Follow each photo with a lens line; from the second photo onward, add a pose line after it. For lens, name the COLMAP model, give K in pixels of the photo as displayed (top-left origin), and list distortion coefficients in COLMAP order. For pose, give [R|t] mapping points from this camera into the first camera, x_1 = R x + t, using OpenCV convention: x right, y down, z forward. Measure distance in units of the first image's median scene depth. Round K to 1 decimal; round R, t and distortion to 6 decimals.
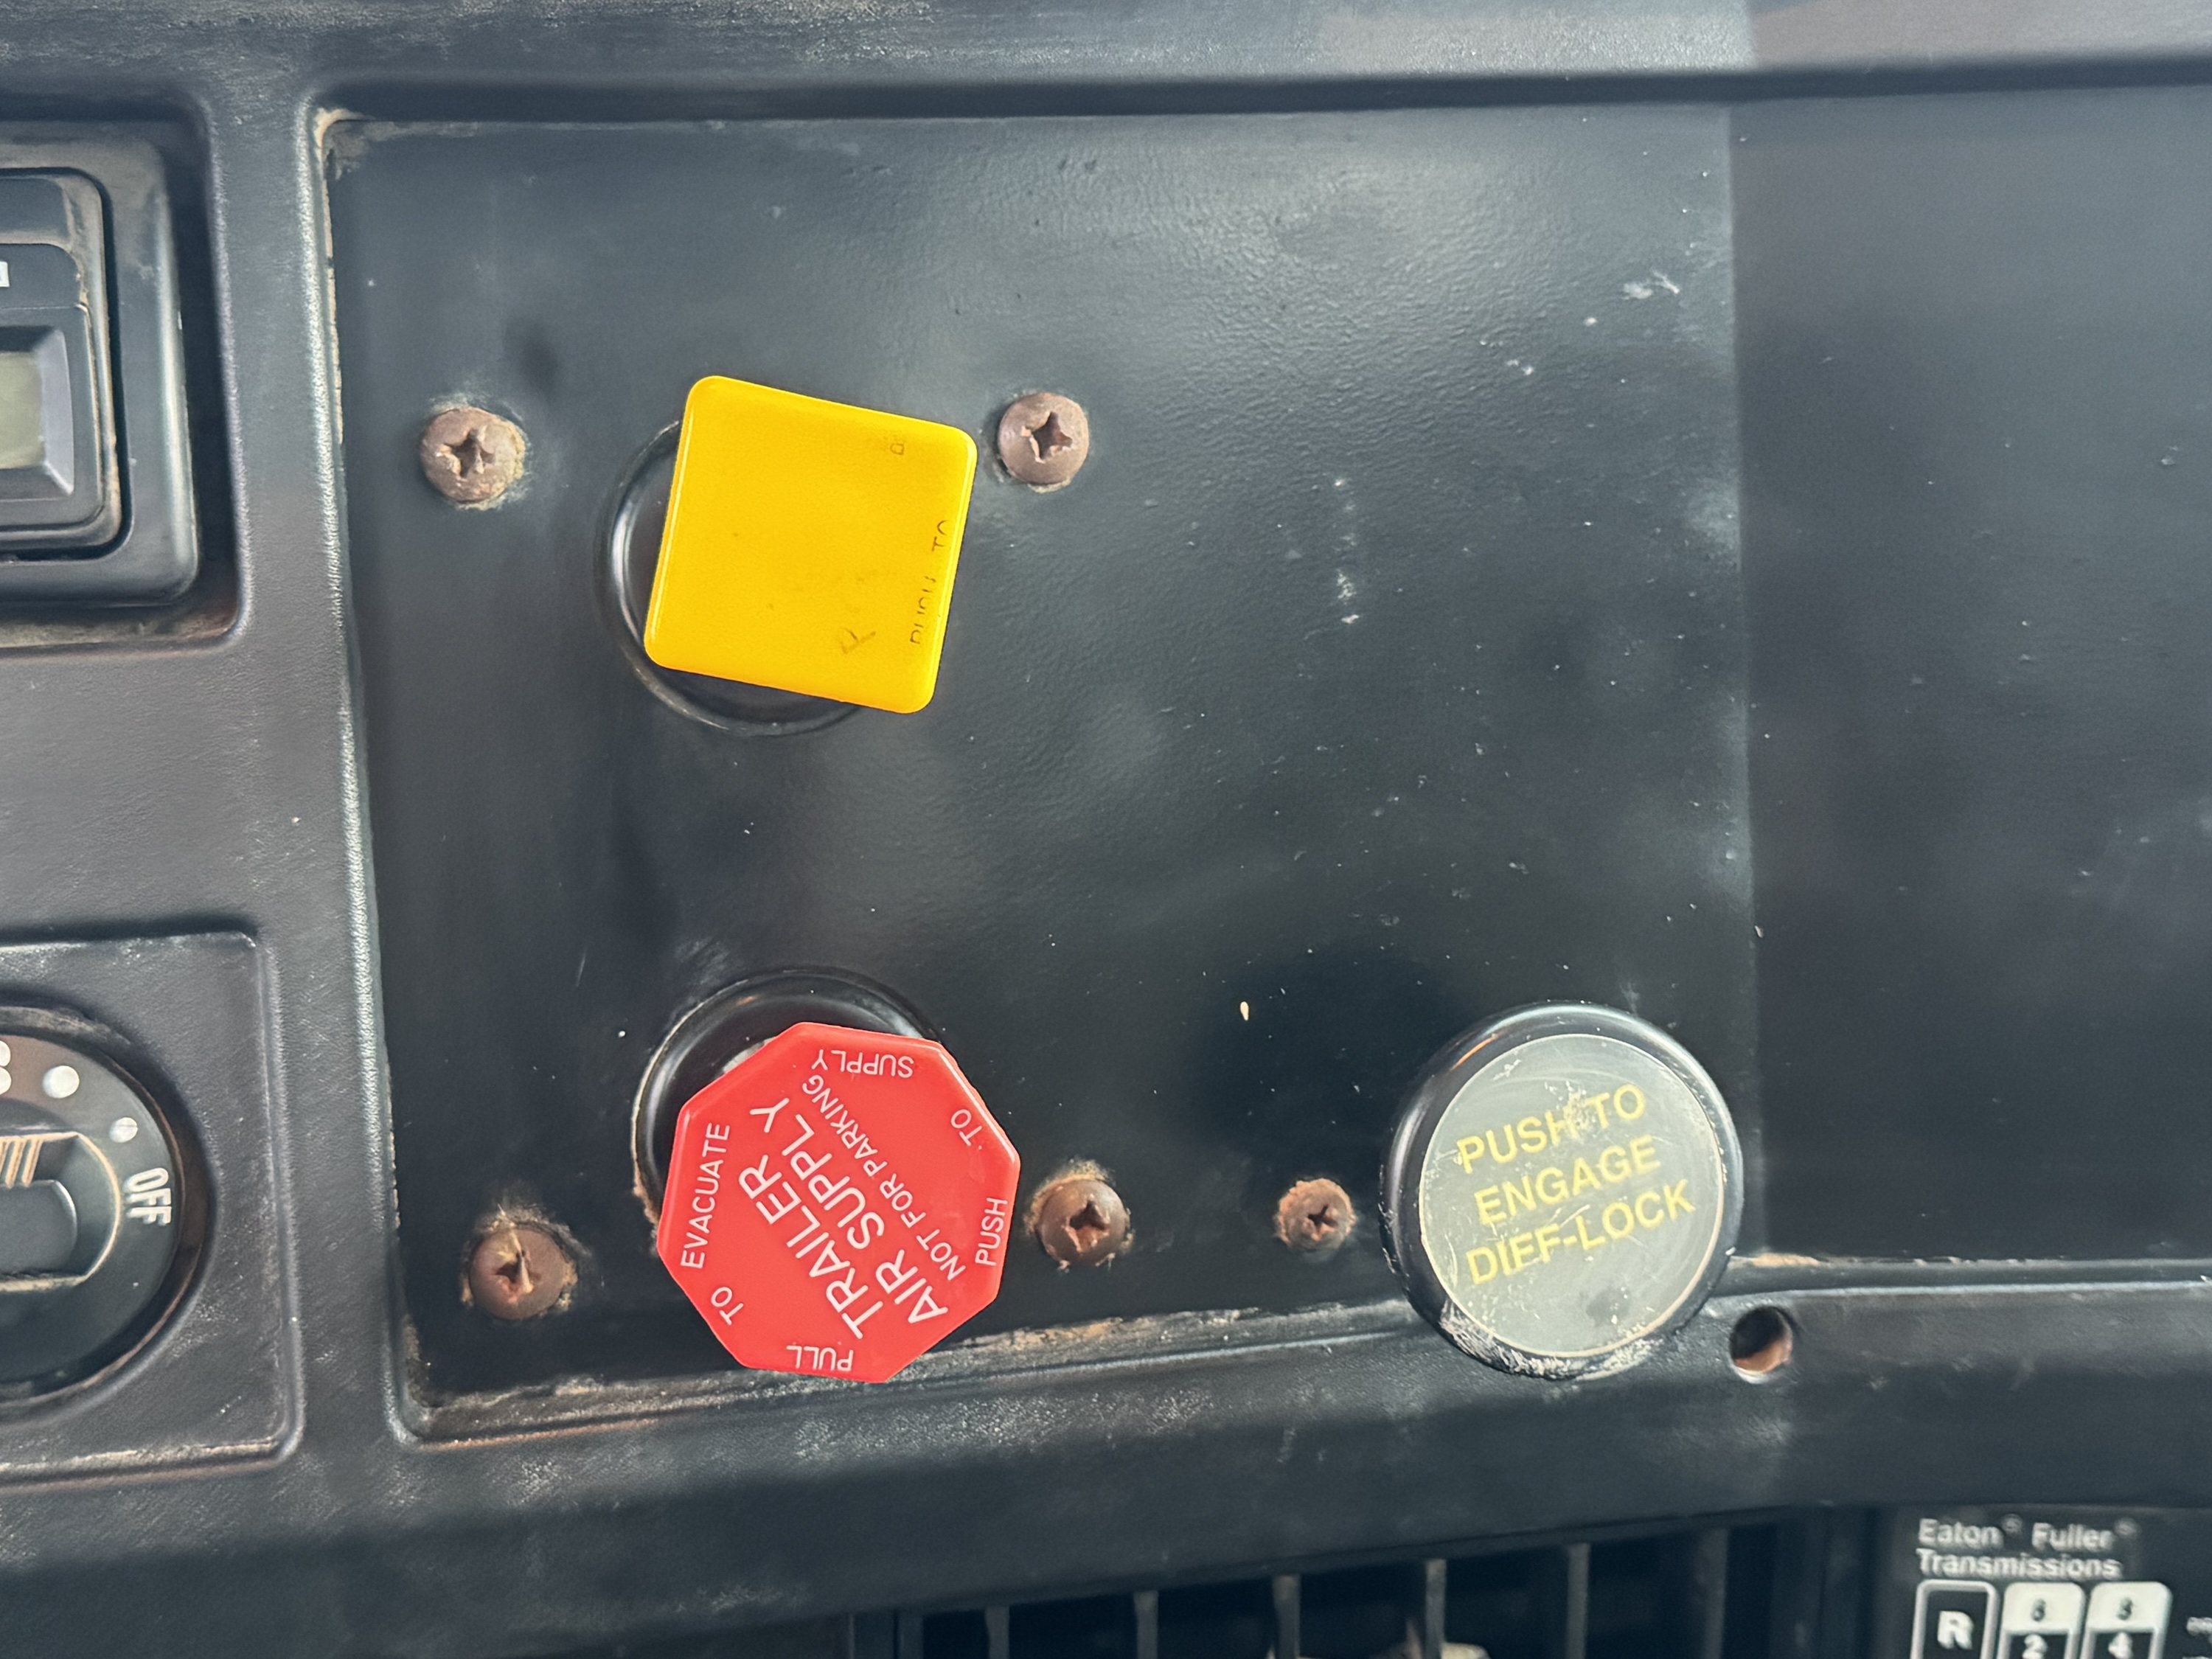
lens RADIAL K [[2959.6, 0, 1106.0], [0, 2959.6, 829.5], [0, 0, 1]] dist [0.327803, -0.878989]
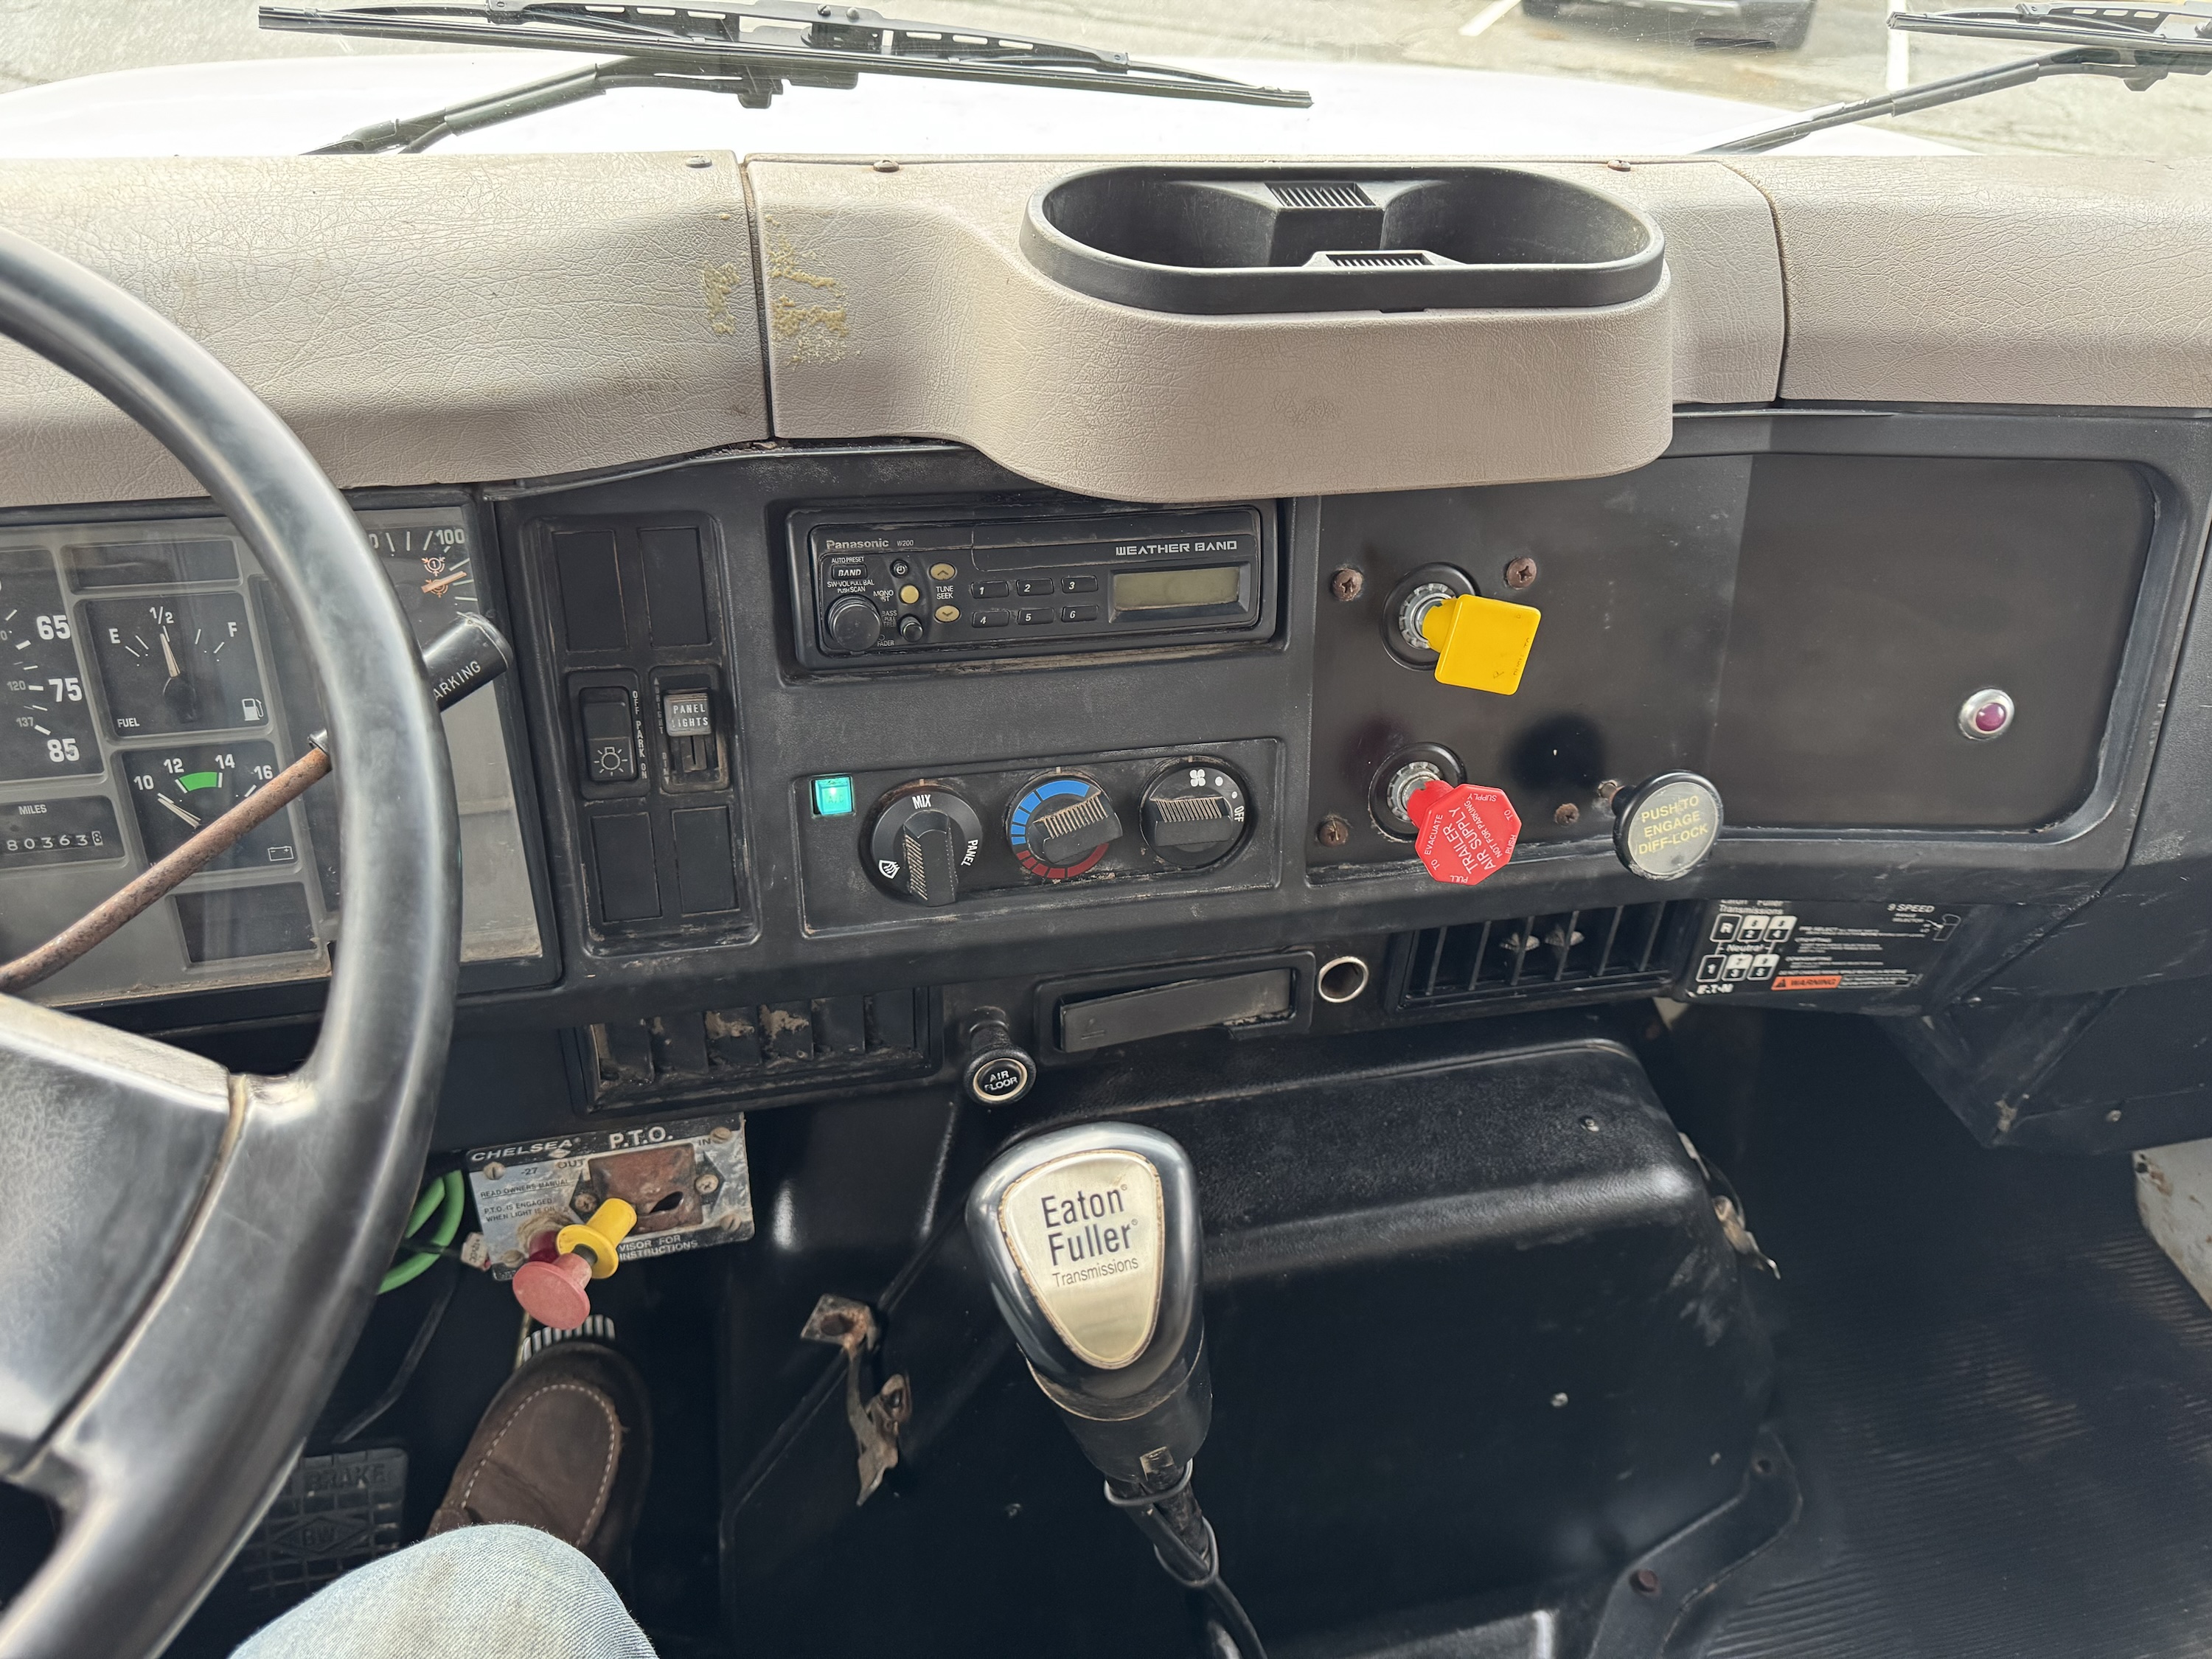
lens RADIAL K [[1538.8, 0, 1071.3], [0, 1538.8, 834.9], [0, 0, 1]] dist [0.002619, -0.056365]
pose [[0.999558, 0.029547, 0.003318, -0.404011], [-0.029178, 0.953337, 0.300496, -0.284360], [0.005715, -0.300460, 0.953777, -0.481112]]
